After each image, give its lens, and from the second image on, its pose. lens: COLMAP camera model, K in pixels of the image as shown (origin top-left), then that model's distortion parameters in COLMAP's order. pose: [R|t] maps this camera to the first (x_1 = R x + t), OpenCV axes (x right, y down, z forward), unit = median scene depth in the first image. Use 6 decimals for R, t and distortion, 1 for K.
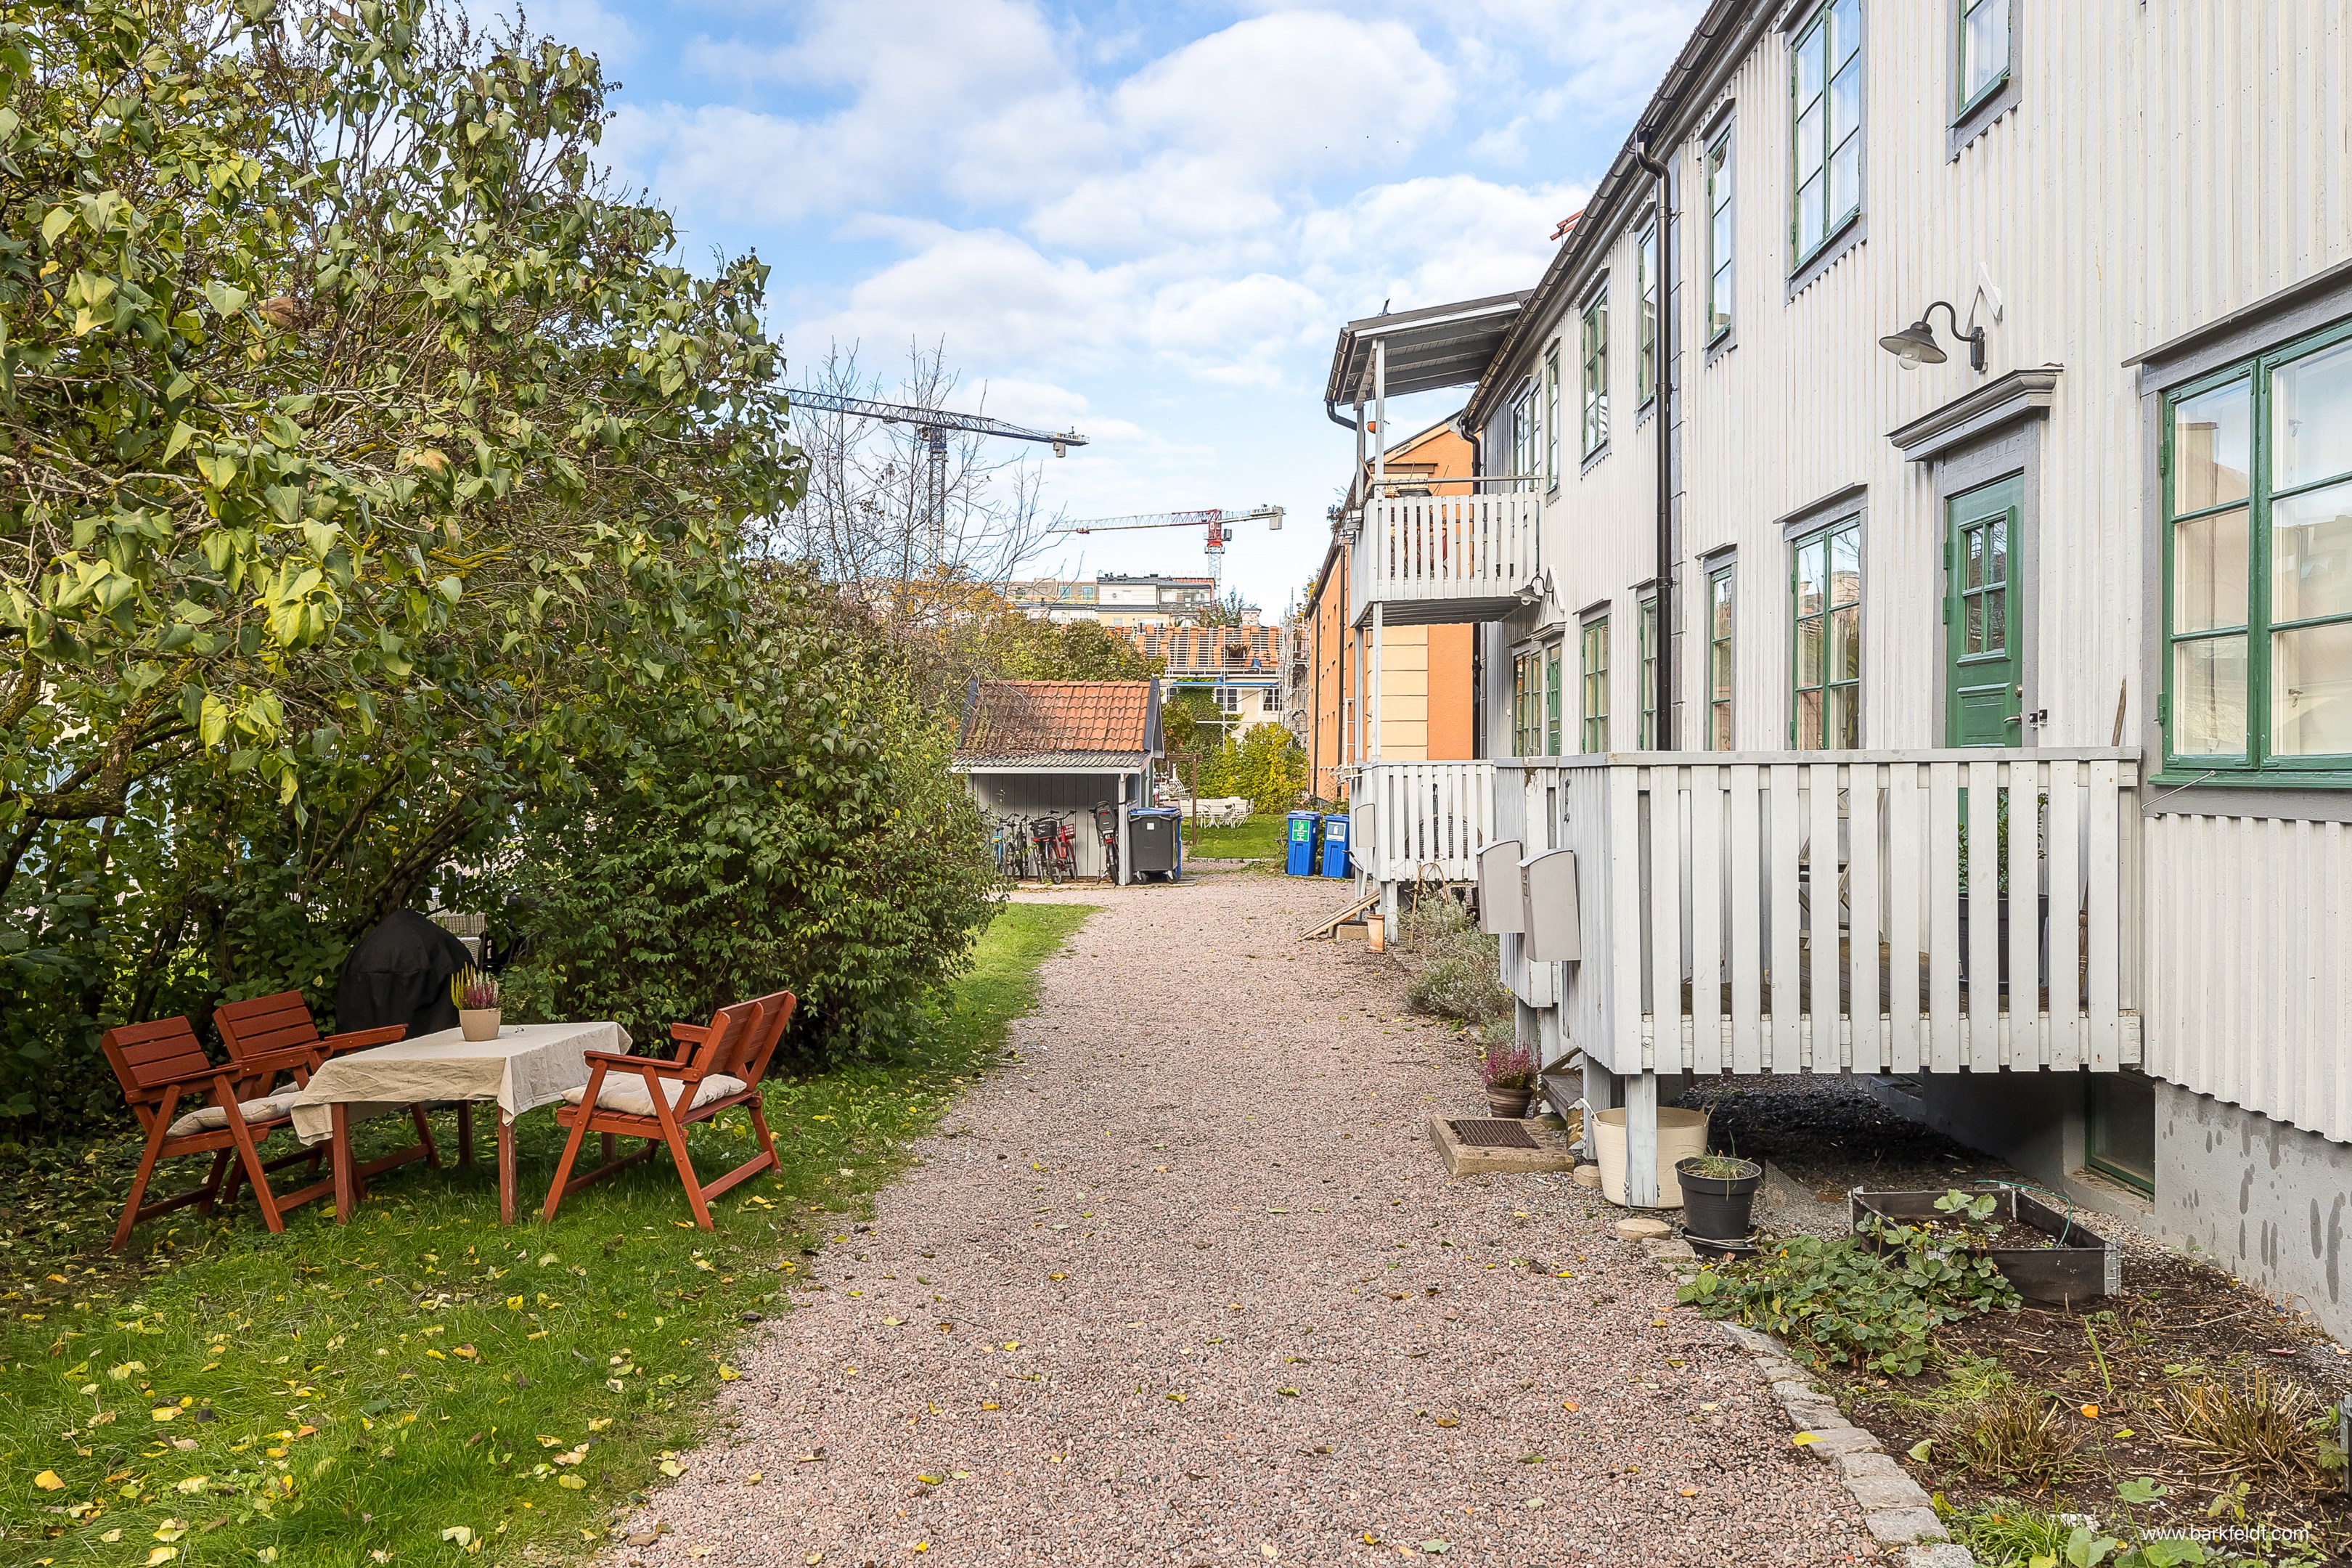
lens RADIAL K [[2103.0, 0, 1157.3], [0, 2103.0, 783.2], [0, 0, 1]] dist [0.012714, -0.014847]
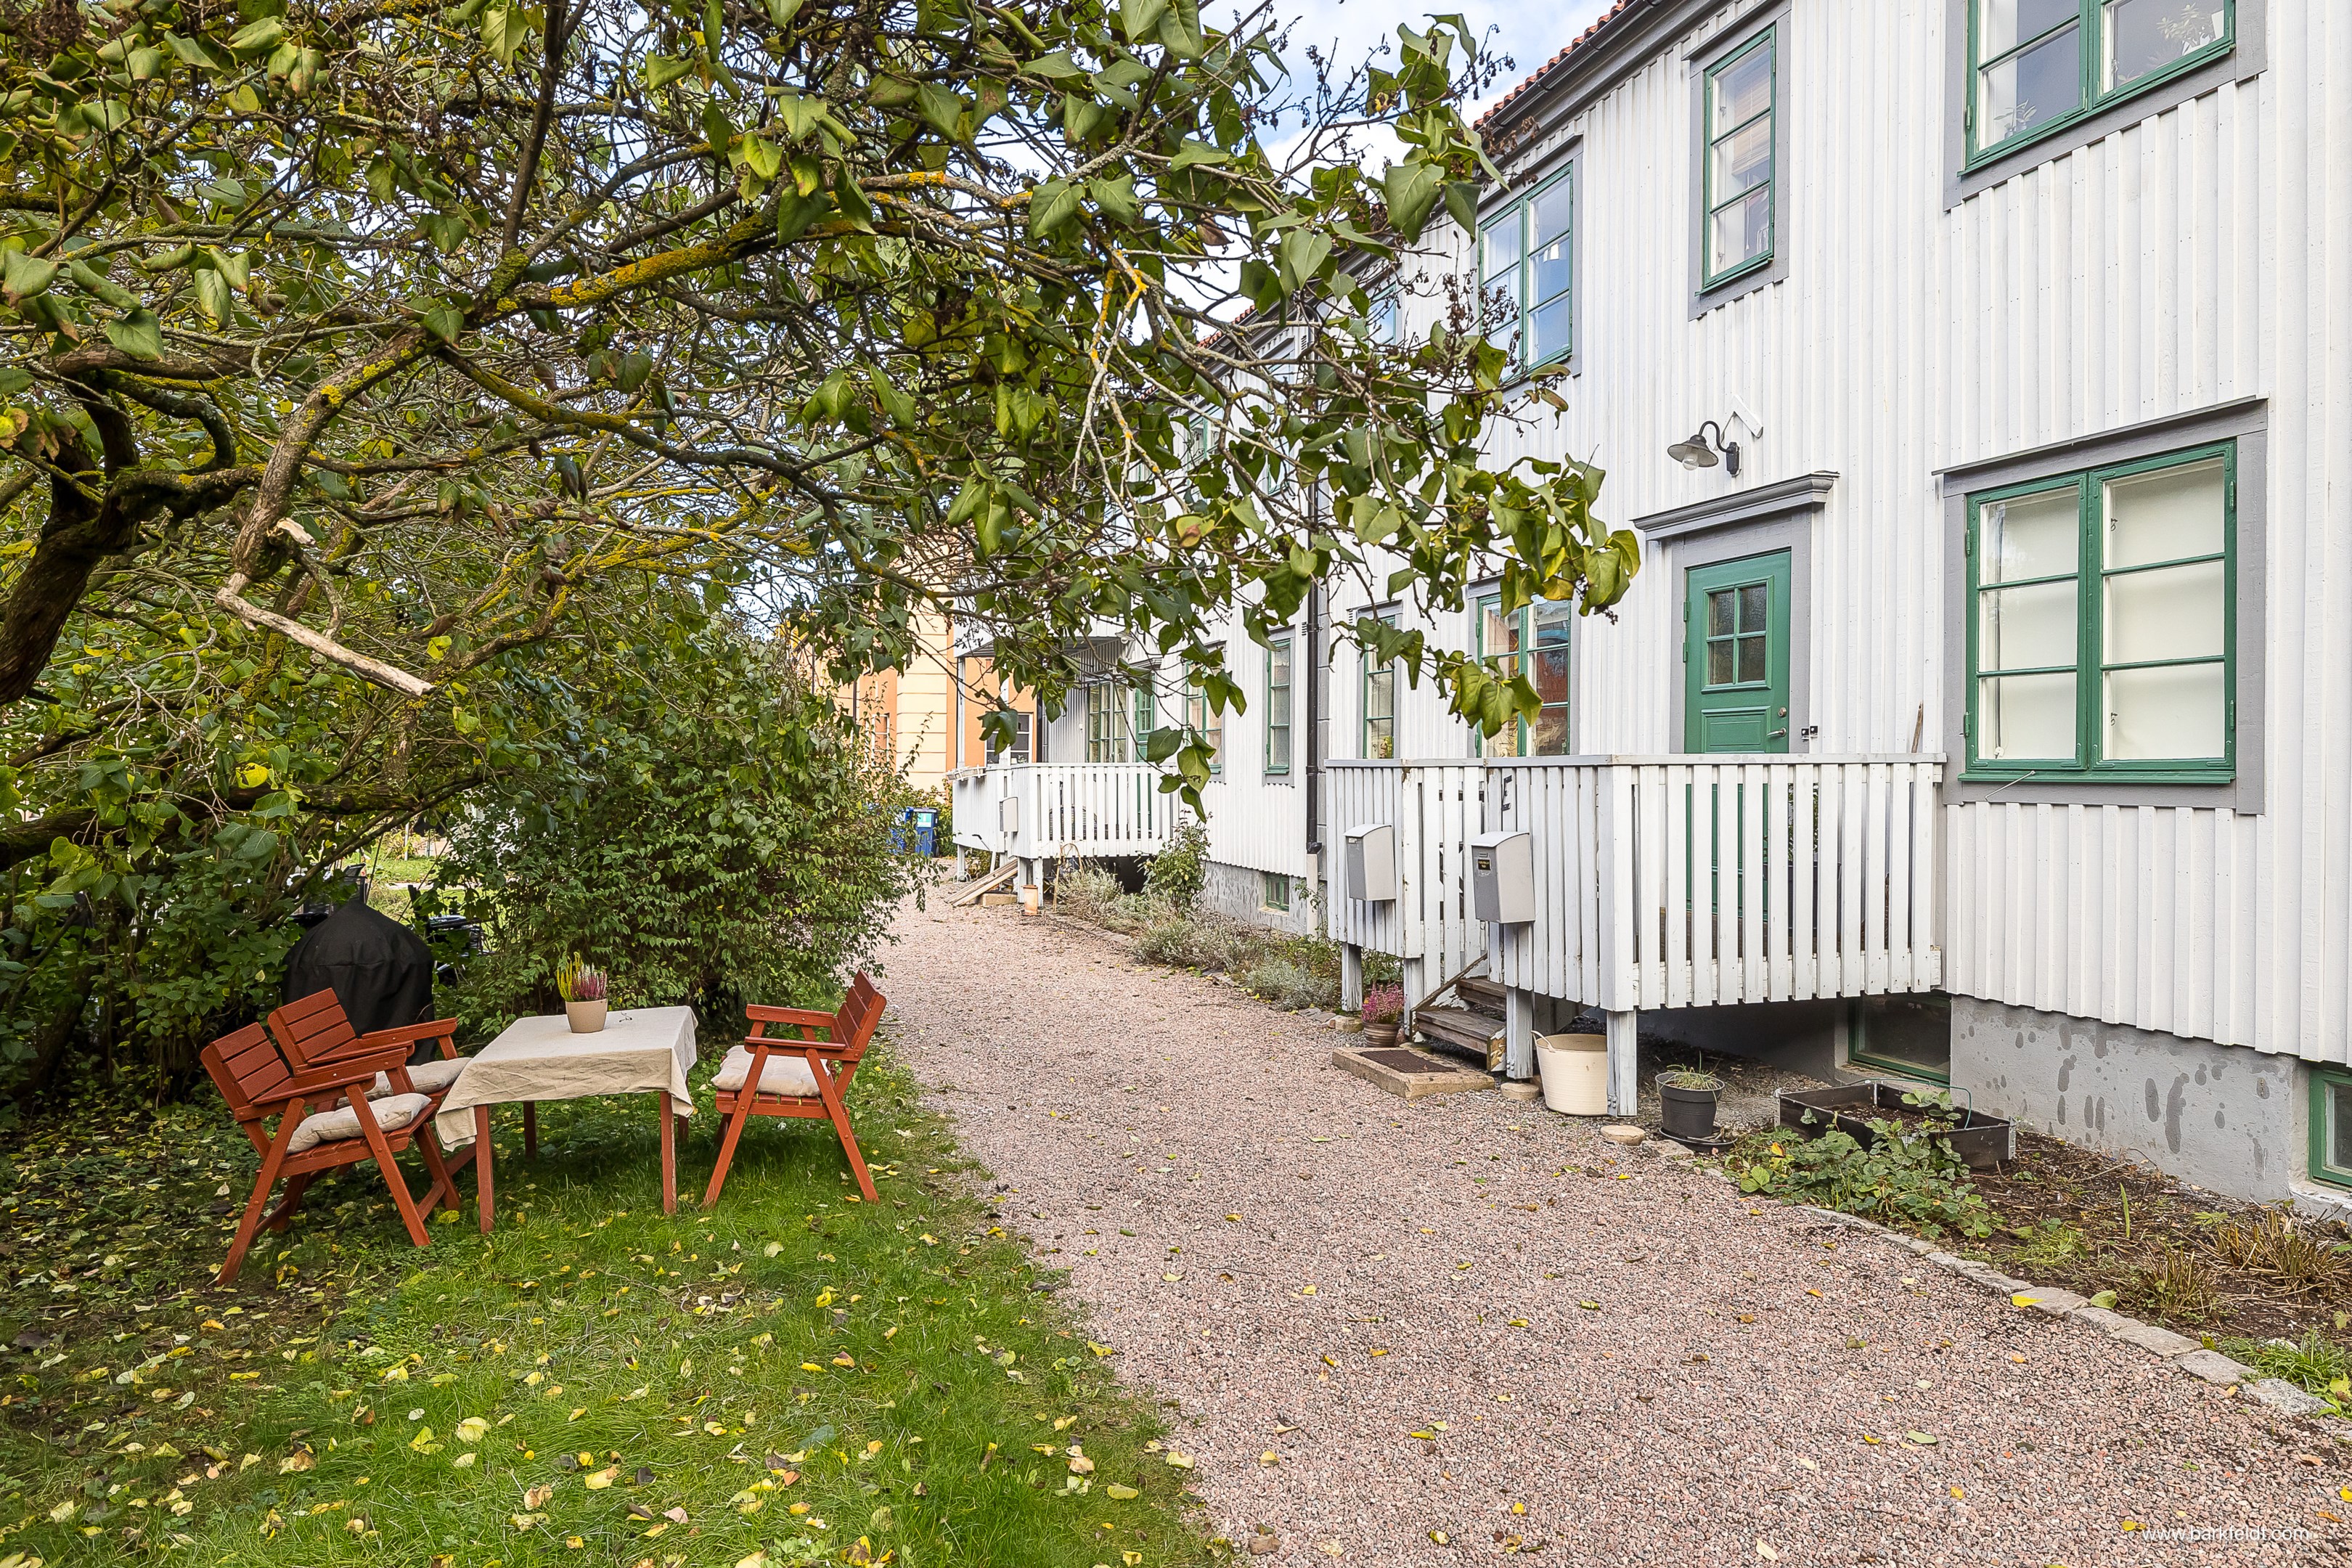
lens RADIAL K [[1568.9, 0, 1159.9], [0, 1568.9, 786.2], [0, 0, 1]] dist [-0.000391, 0.000852]
pose [[0.936251, 0.001398, 0.351329, -0.372783], [-0.002212, 0.999996, 0.001915, 0.003169], [-0.351325, -0.002570, 0.936250, 0.228691]]
